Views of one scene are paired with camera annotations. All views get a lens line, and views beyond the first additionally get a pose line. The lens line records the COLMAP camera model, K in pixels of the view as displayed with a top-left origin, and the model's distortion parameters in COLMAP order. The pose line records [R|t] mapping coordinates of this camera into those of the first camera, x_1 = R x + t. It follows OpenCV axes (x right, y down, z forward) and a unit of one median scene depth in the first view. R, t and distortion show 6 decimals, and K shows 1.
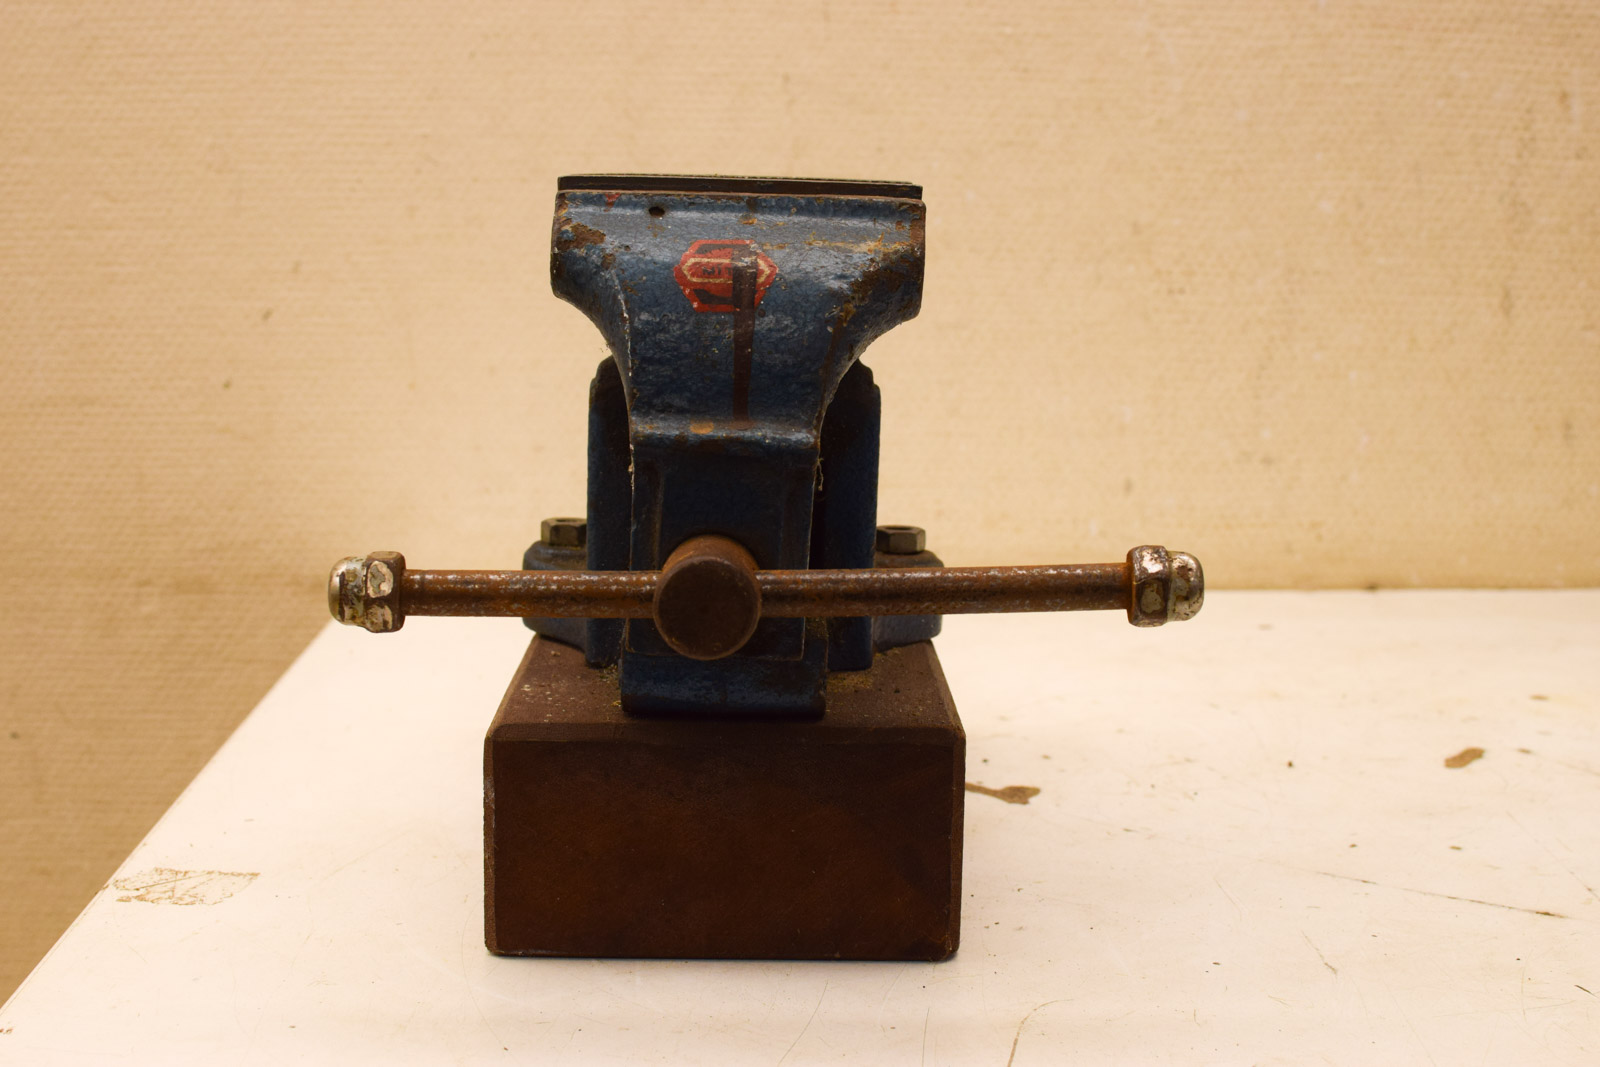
lens RADIAL K [[2470.7, 0, 798.6], [0, 2470.7, 532.0], [0, 0, 1]] dist [-0.174804, 0.000000]
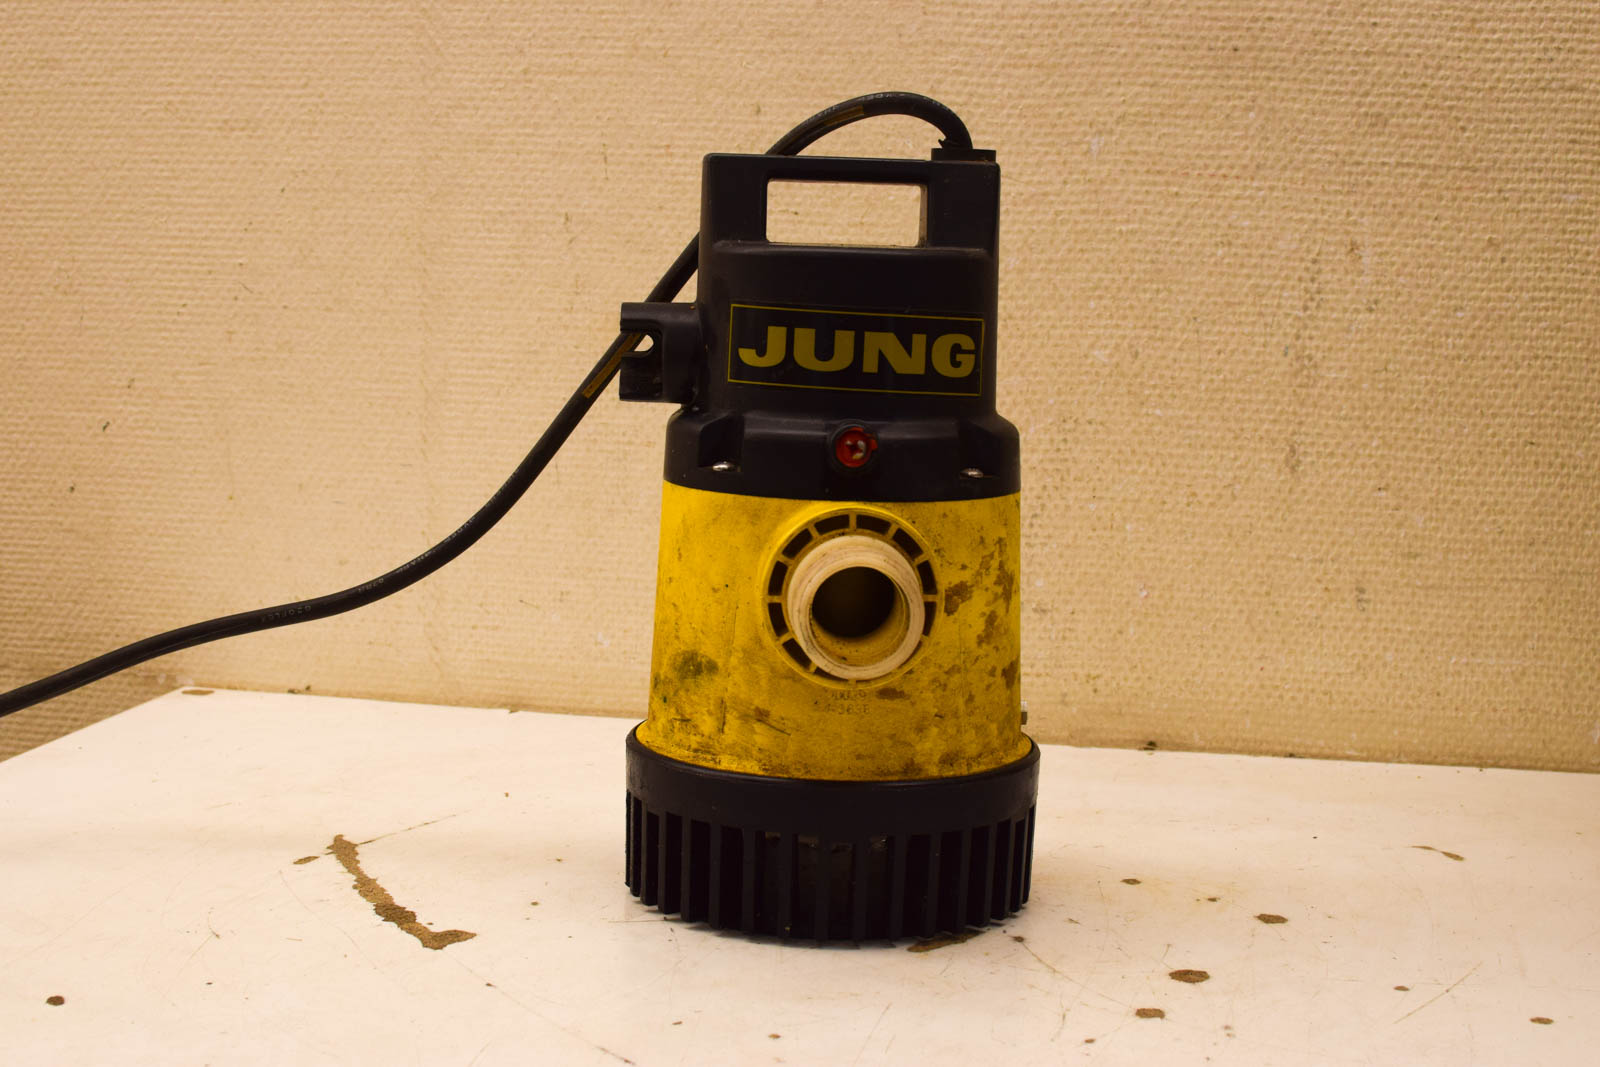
lens RADIAL K [[2470.7, 0, 798.2], [0, 2470.7, 534.7], [0, 0, 1]] dist [-0.174804, 0.000000]
pose [[0.977767, 0.047213, -0.204310, 0.303484], [-0.052229, 0.998450, -0.019224, -0.036009], [0.203085, 0.029468, 0.978718, 0.009471]]
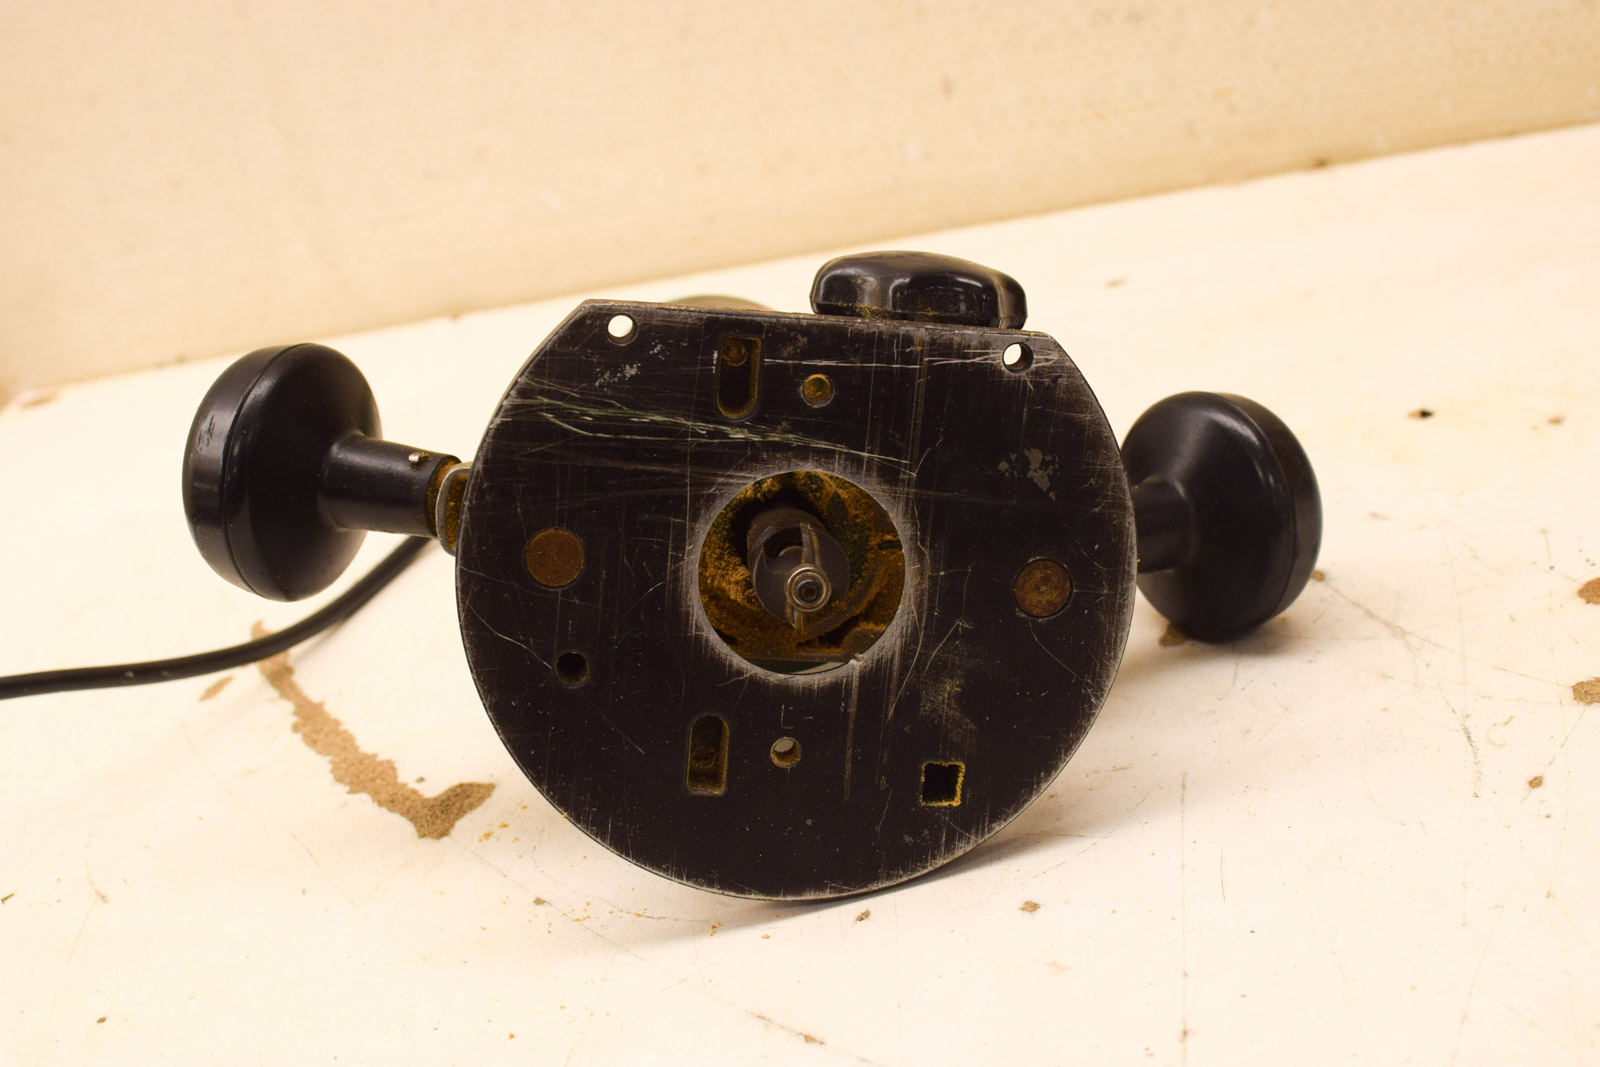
lens RADIAL K [[2470.7, 0, 804.4], [0, 2470.7, 535.6], [0, 0, 1]] dist [-0.174804, 0.000000]
pose [[0.969186, -0.142436, -0.200976, 0.223936], [0.187598, 0.955547, 0.227456, -0.065788], [0.159645, -0.258150, 0.952823, 0.283672]]
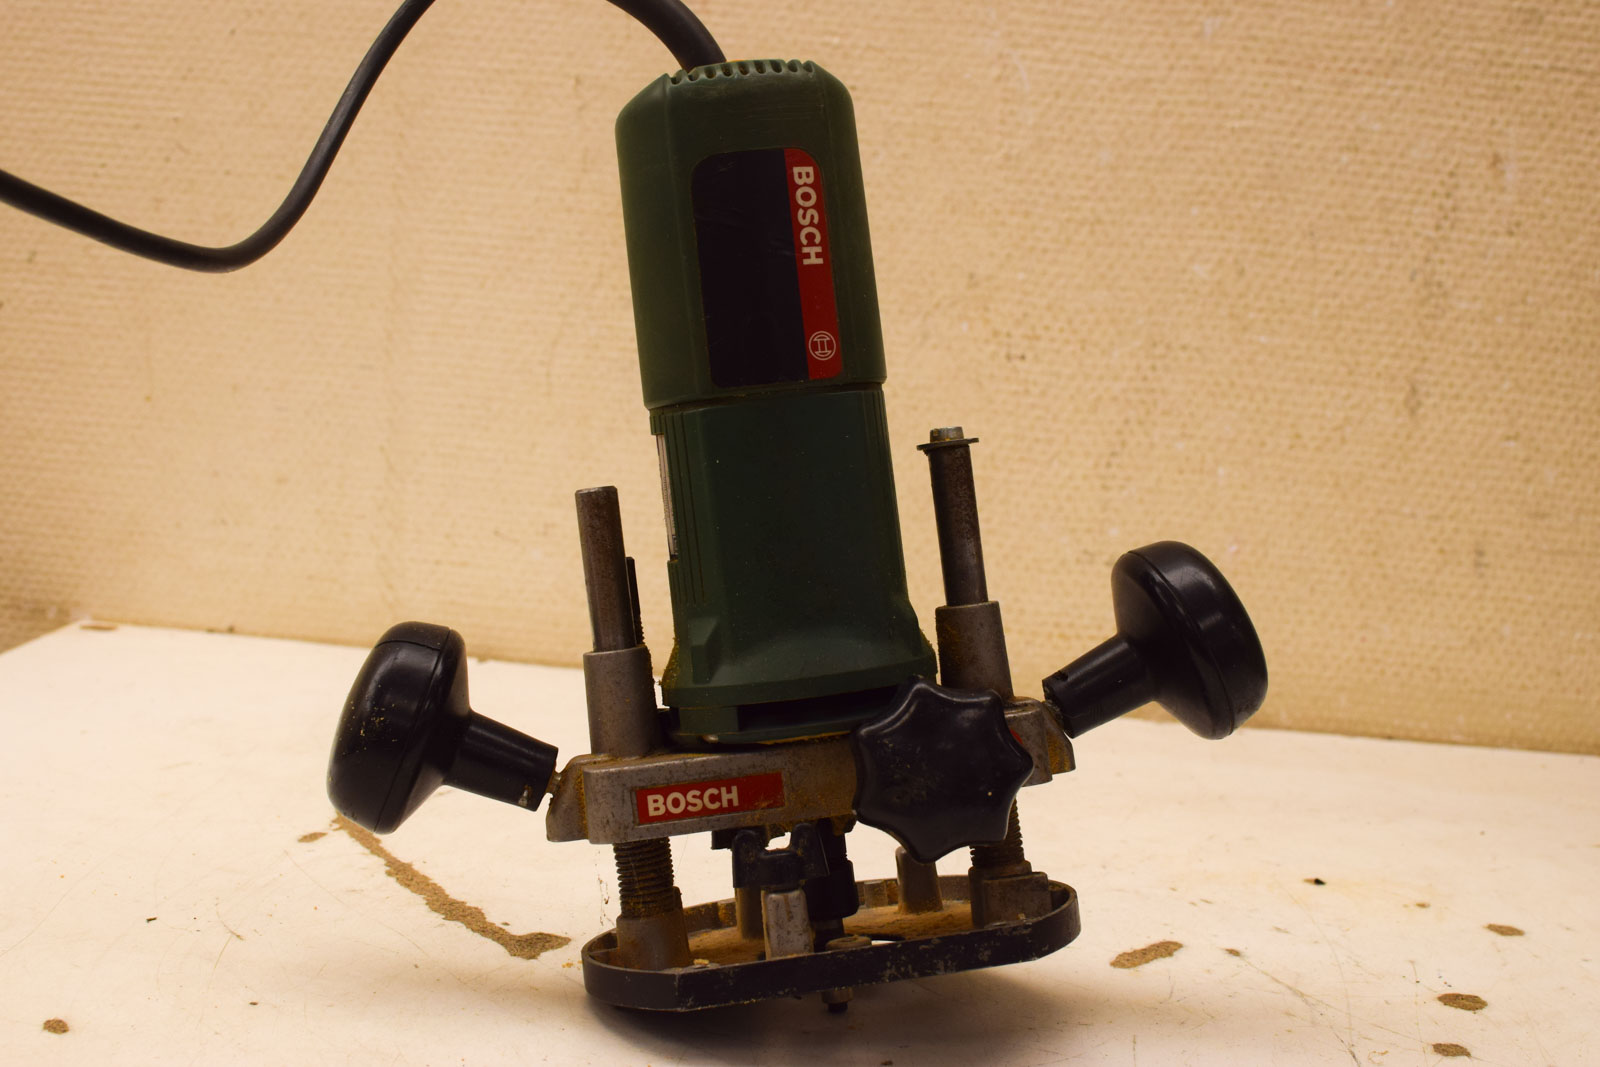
lens RADIAL K [[2470.7, 0, 798.7], [0, 2470.7, 531.4], [0, 0, 1]] dist [-0.174804, 0.000000]
pose [[0.991999, 0.083893, -0.094342, 0.166005], [-0.086183, 0.996069, -0.020458, -0.013589], [0.092255, 0.028425, 0.995330, 0.141334]]
